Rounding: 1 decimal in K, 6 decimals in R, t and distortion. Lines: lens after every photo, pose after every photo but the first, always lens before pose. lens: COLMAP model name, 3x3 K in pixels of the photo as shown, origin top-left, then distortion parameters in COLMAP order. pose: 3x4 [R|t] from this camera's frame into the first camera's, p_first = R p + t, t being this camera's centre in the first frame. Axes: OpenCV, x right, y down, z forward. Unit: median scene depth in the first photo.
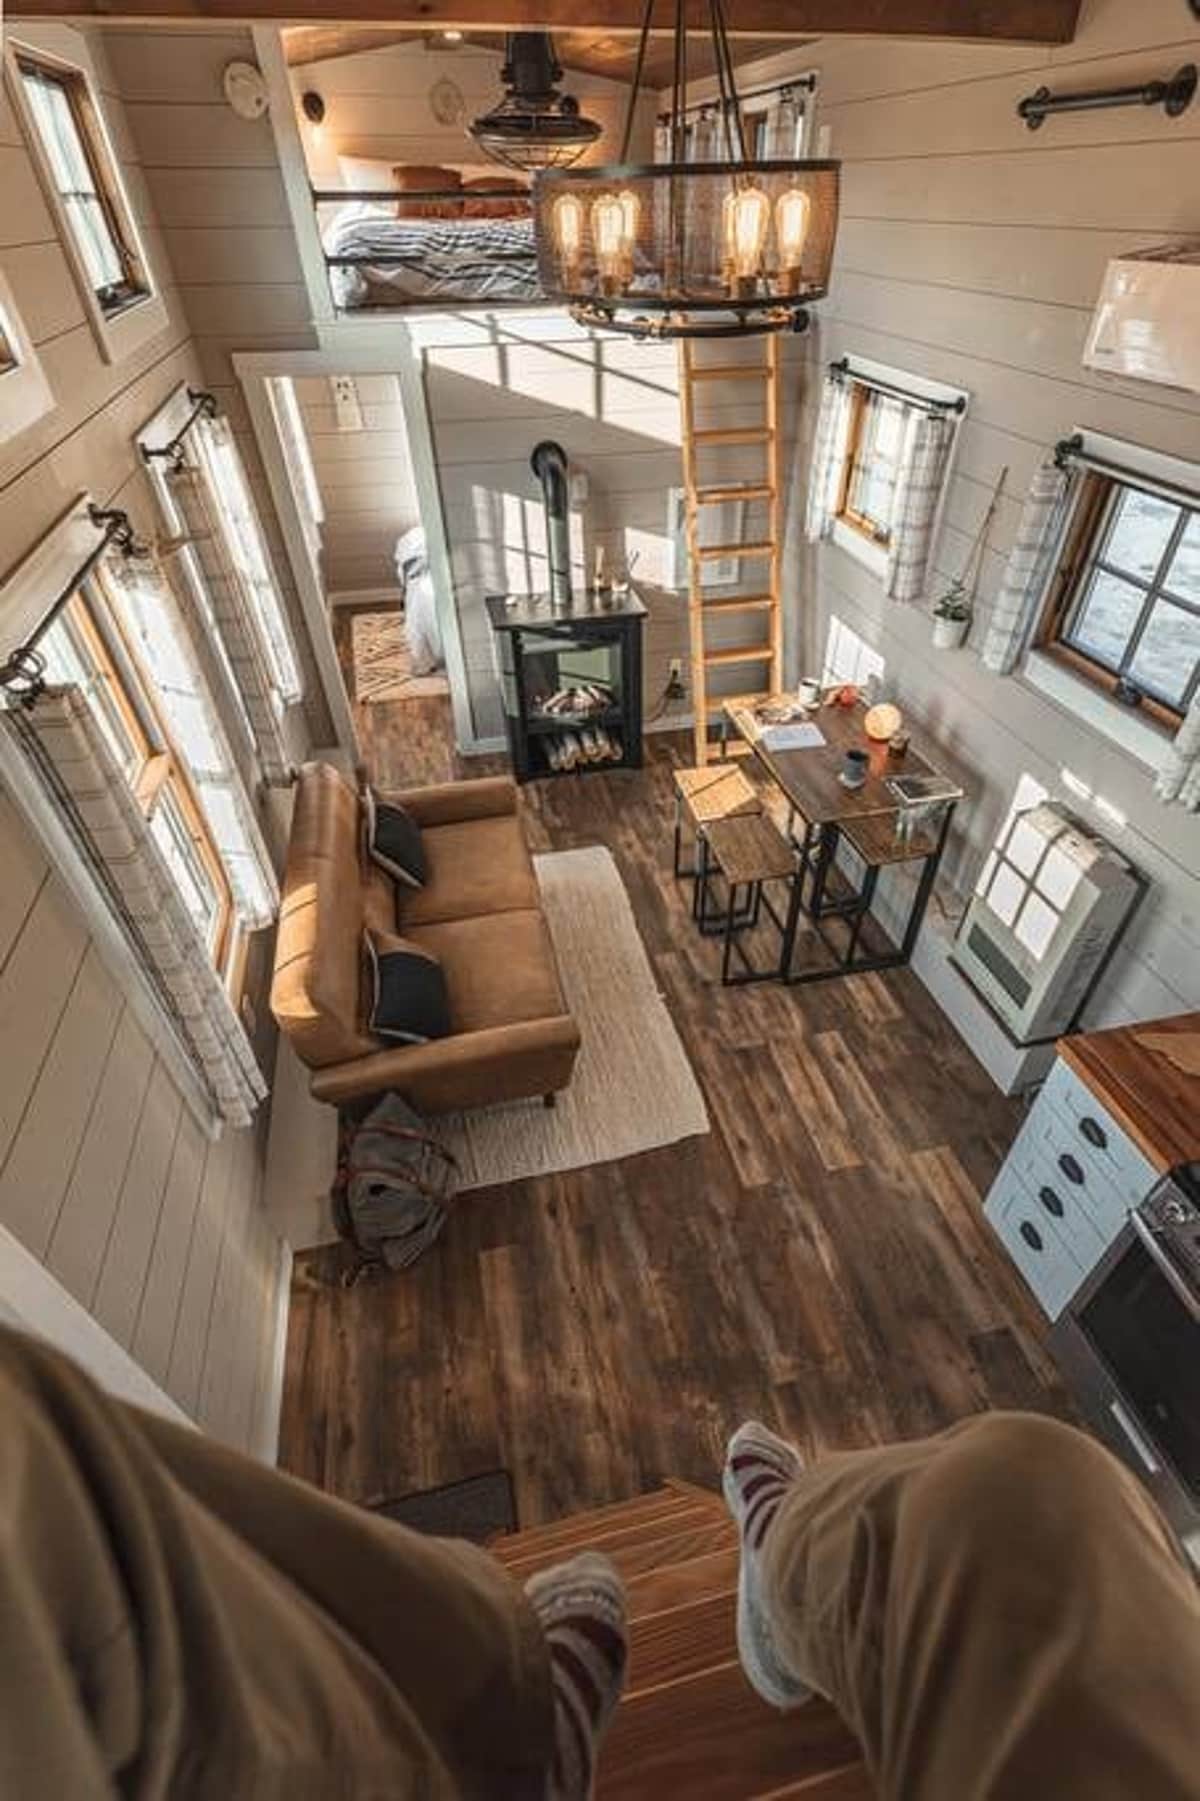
lens RADIAL K [[828.0, 0, 623.0], [0, 828.0, 926.8], [0, 0, 1]] dist [0.027854, 0.000074]
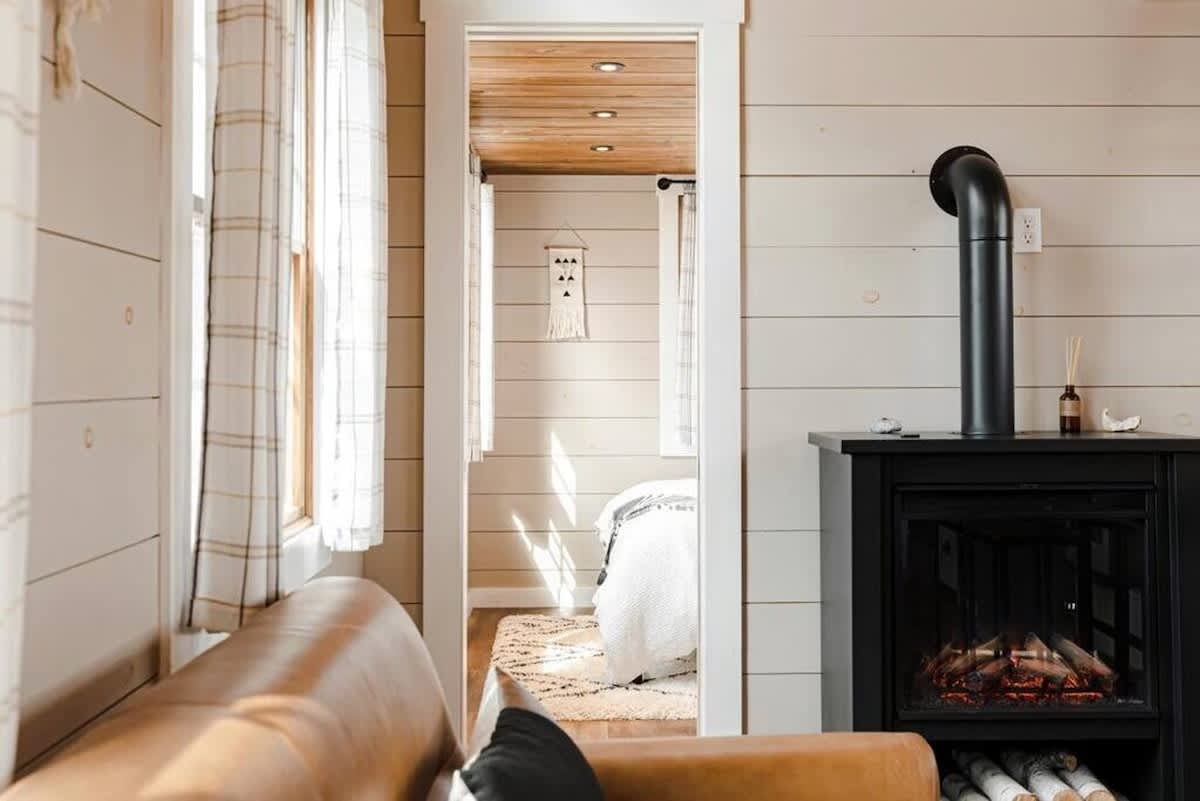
lens RADIAL K [[1263.7, 0, 599.7], [0, 1263.7, 340.9], [0, 0, 1]] dist [0.010203, 0.004144]
pose [[0.977392, 0.002702, -0.211416, -0.126210], [-0.144850, 0.736964, -0.660230, 0.035977], [0.154022, 0.675927, 0.720694, 0.443276]]
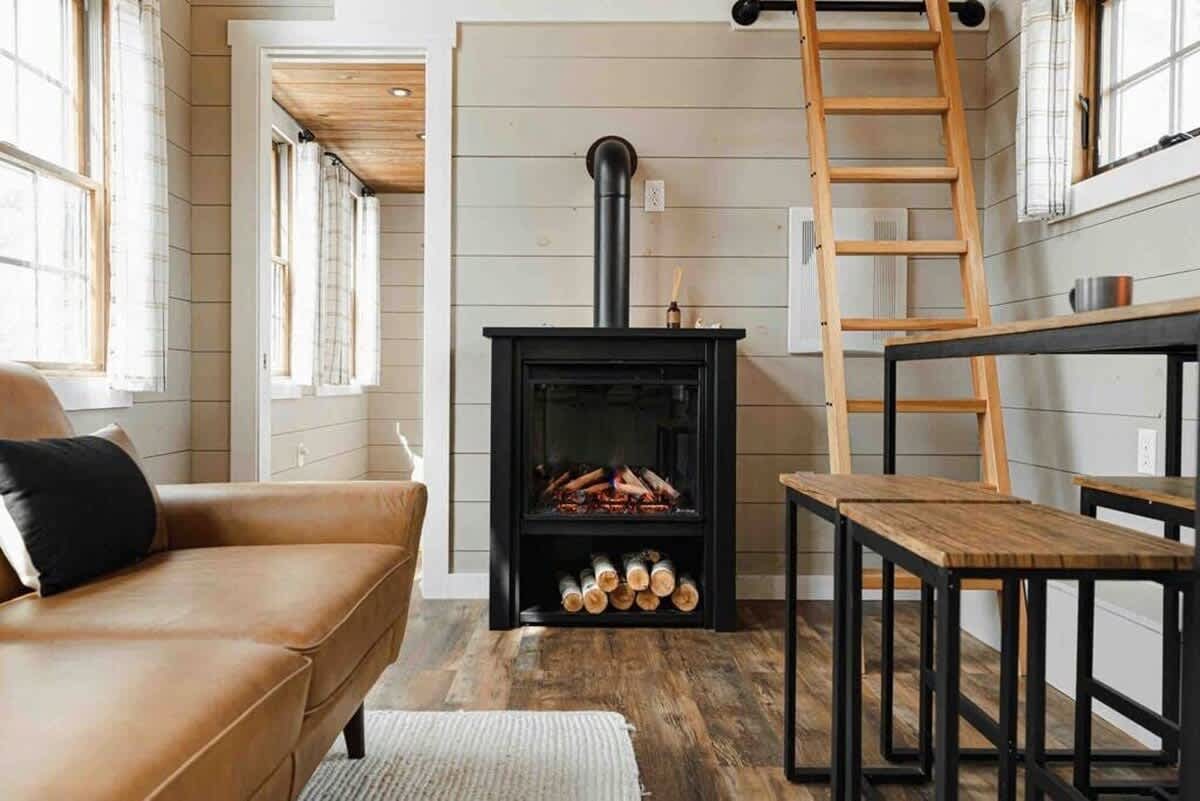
lens RADIAL K [[914.2, 0, 577.3], [0, 914.2, 401.4], [0, 0, 1]] dist [-0.008262, -0.000916]
pose [[0.971805, 0.019487, -0.234978, 0.062392], [-0.166674, 0.761680, -0.626150, 0.077353], [0.166777, 0.647661, 0.743452, 0.499567]]
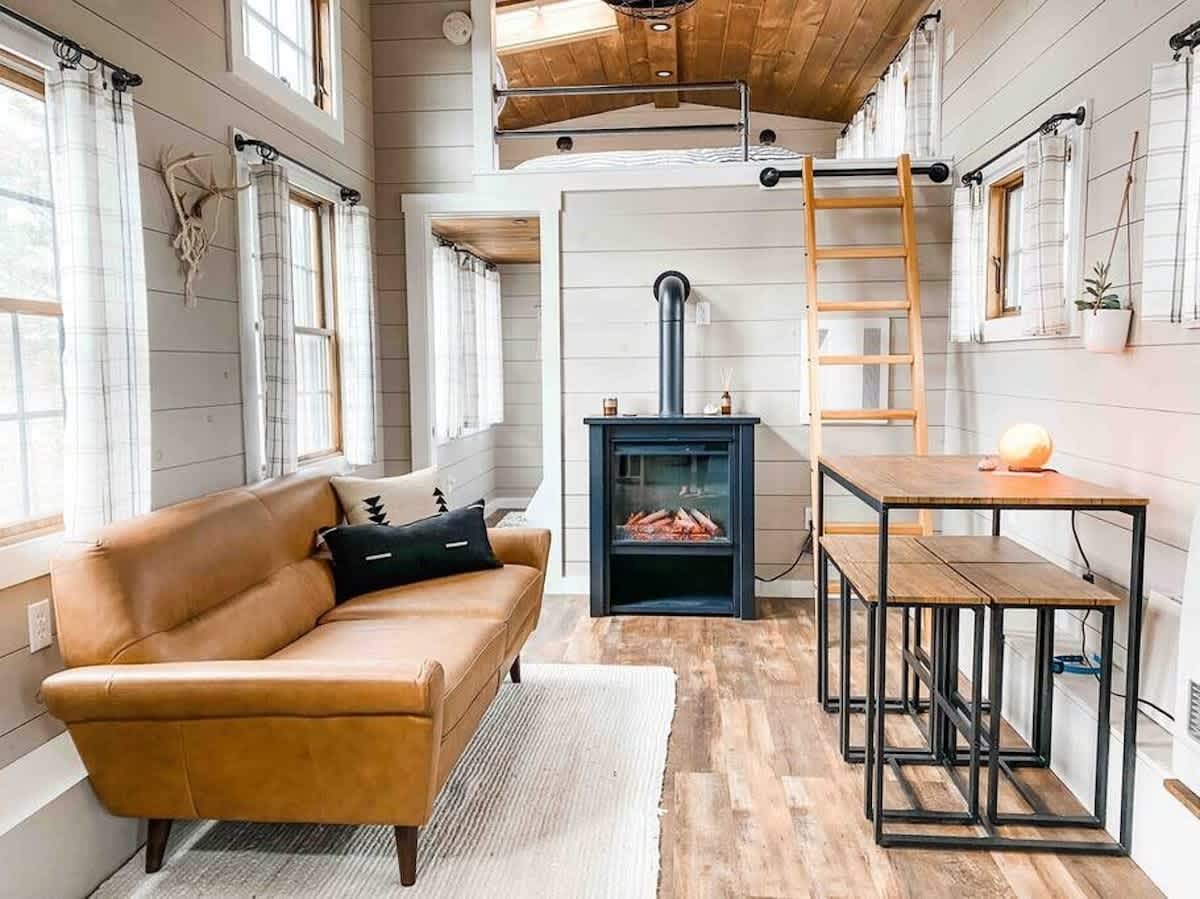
lens RADIAL K [[905.4, 0, 600.0], [0, 905.4, 449.5], [0, 0, 1]] dist [0.071523, -0.112036]
pose [[0.948159, 0.031844, -0.316197, 0.159265], [-0.211130, 0.806774, -0.551852, 0.189242], [0.237526, 0.590002, 0.771673, 0.236883]]
